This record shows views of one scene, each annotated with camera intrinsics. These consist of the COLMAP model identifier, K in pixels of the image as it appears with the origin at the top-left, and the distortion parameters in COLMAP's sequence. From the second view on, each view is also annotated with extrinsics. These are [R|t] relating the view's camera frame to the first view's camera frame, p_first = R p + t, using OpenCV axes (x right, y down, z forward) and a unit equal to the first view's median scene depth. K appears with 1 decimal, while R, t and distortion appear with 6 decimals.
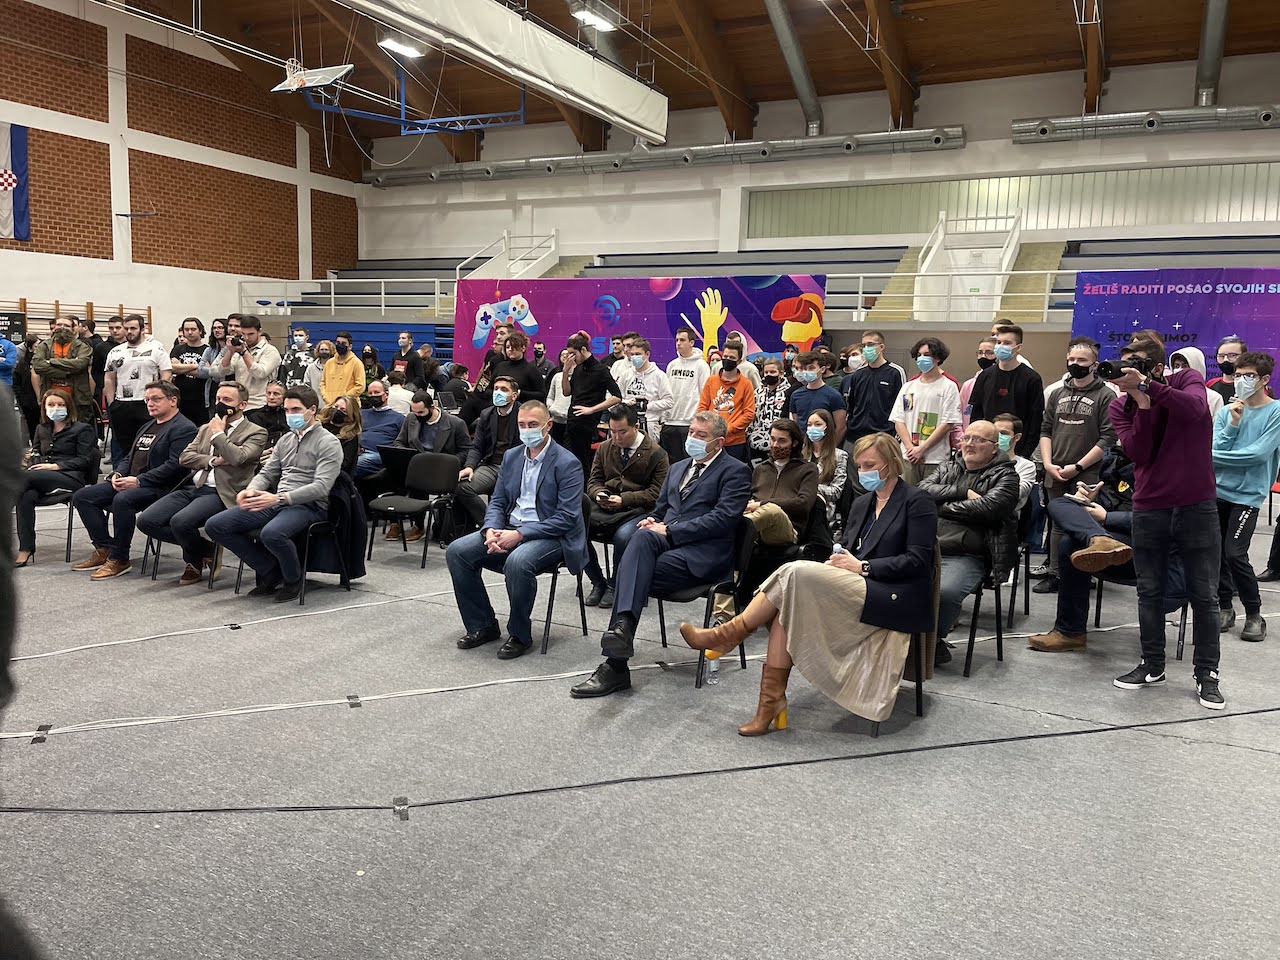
lens RADIAL K [[967.0, 0, 637.7], [0, 967.0, 478.6], [0, 0, 1]] dist [0.036869, -0.059321]
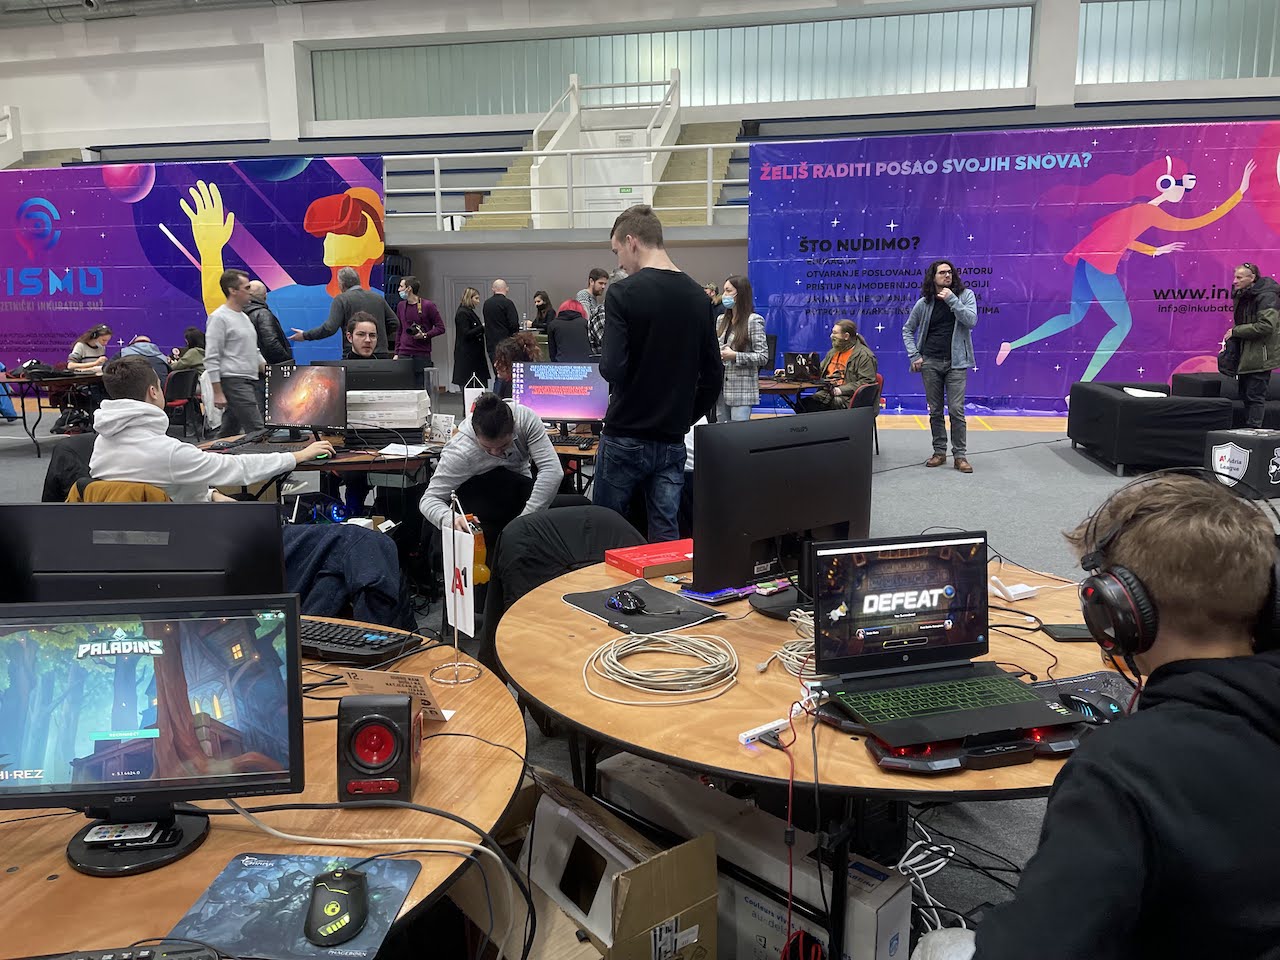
lens RADIAL K [[967.0, 0, 646.4], [0, 967.0, 481.6], [0, 0, 1]] dist [0.036869, -0.059321]
pose [[0.959125, -0.082677, 0.270637, 0.161981], [0.066336, 0.995409, 0.068996, -0.031959], [-0.275099, -0.048223, 0.960206, 0.325234]]
